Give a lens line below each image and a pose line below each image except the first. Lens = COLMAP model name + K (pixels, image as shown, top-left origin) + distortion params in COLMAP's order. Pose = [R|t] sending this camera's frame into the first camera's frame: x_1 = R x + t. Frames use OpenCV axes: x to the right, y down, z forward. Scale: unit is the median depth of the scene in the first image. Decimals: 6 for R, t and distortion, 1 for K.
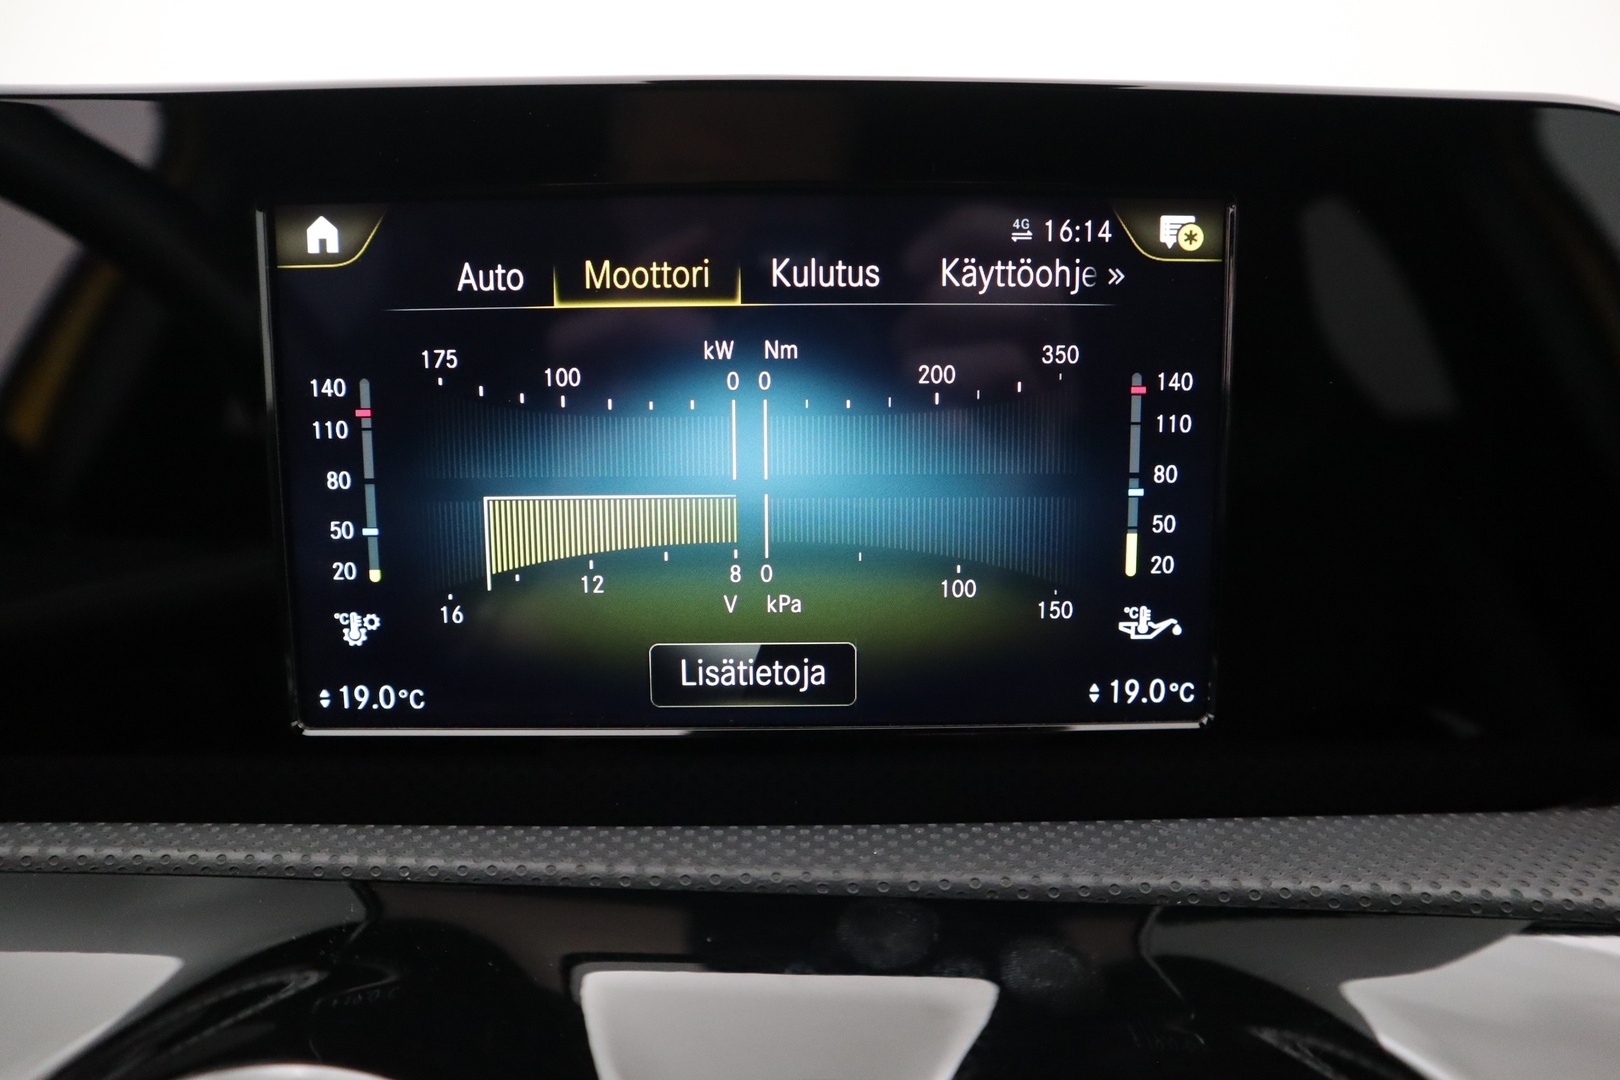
lens RADIAL K [[1199.5, 0, 800.6], [0, 1199.5, 556.8], [0, 0, 1]] dist [-0.100821, 0.091648]
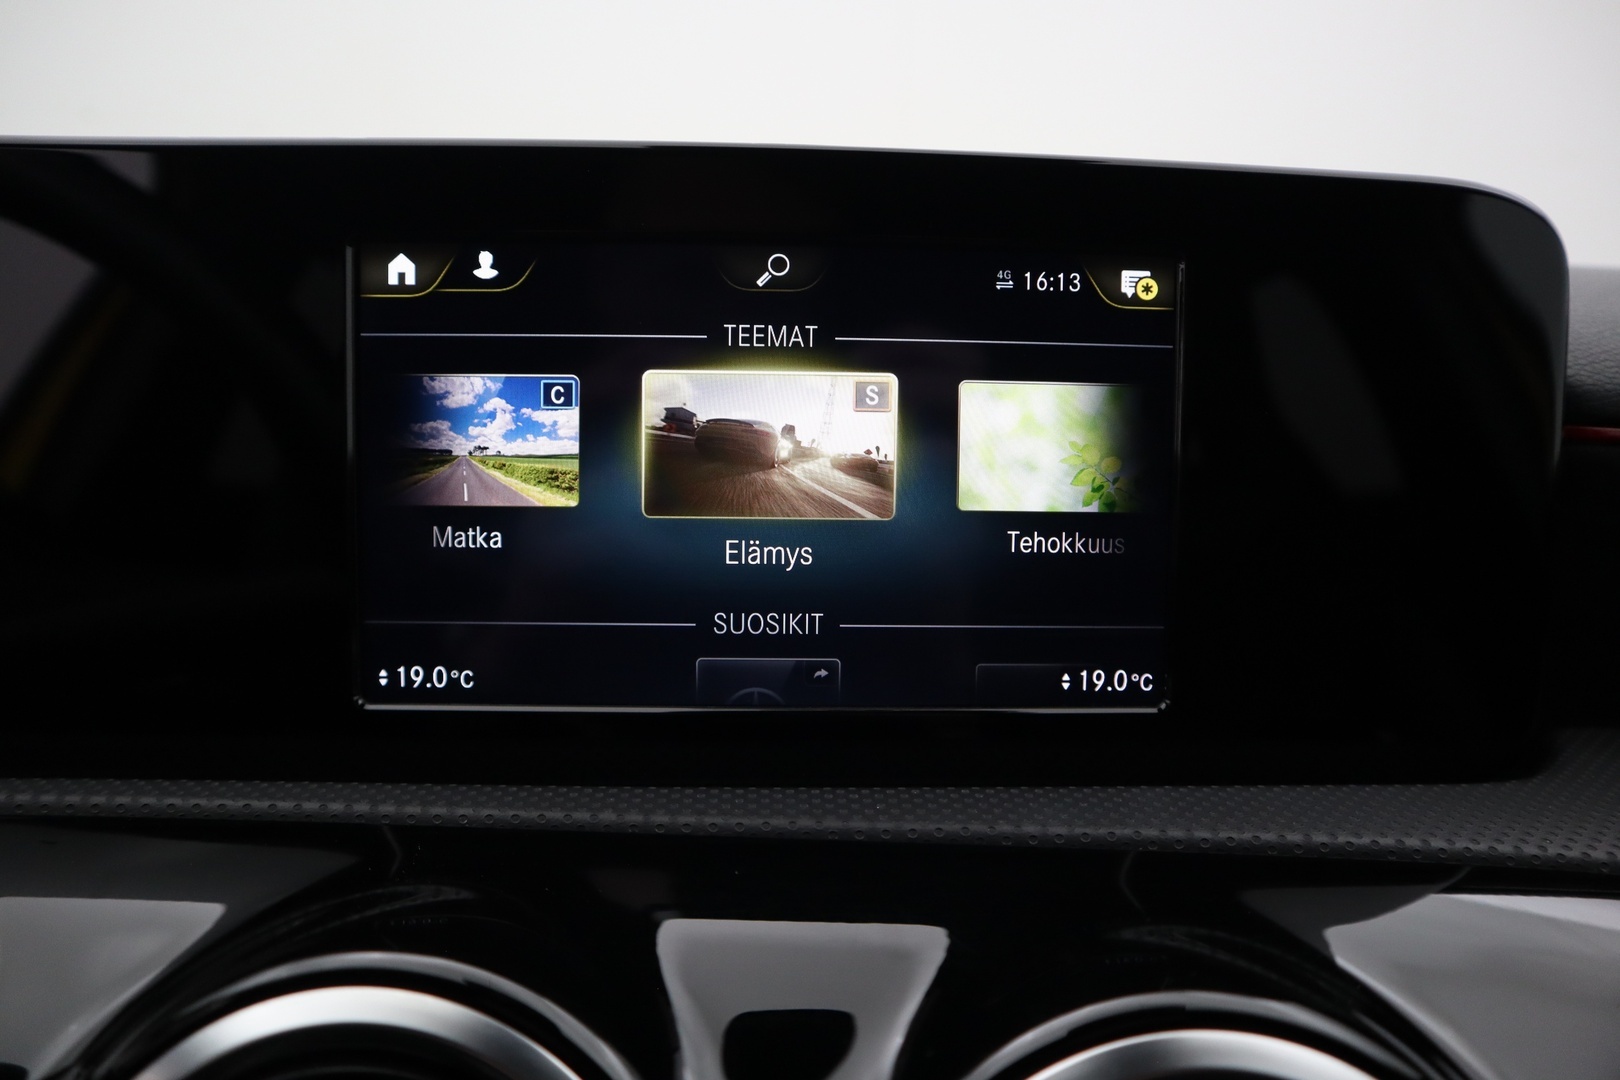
lens RADIAL K [[1199.5, 0, 807.6], [0, 1199.5, 543.8], [0, 0, 1]] dist [-0.100821, 0.091648]
pose [[0.999233, 0.016781, 0.035394, -0.048443], [-0.014206, 0.997319, -0.071785, 0.076389], [-0.036503, 0.071227, 0.996792, -0.156535]]
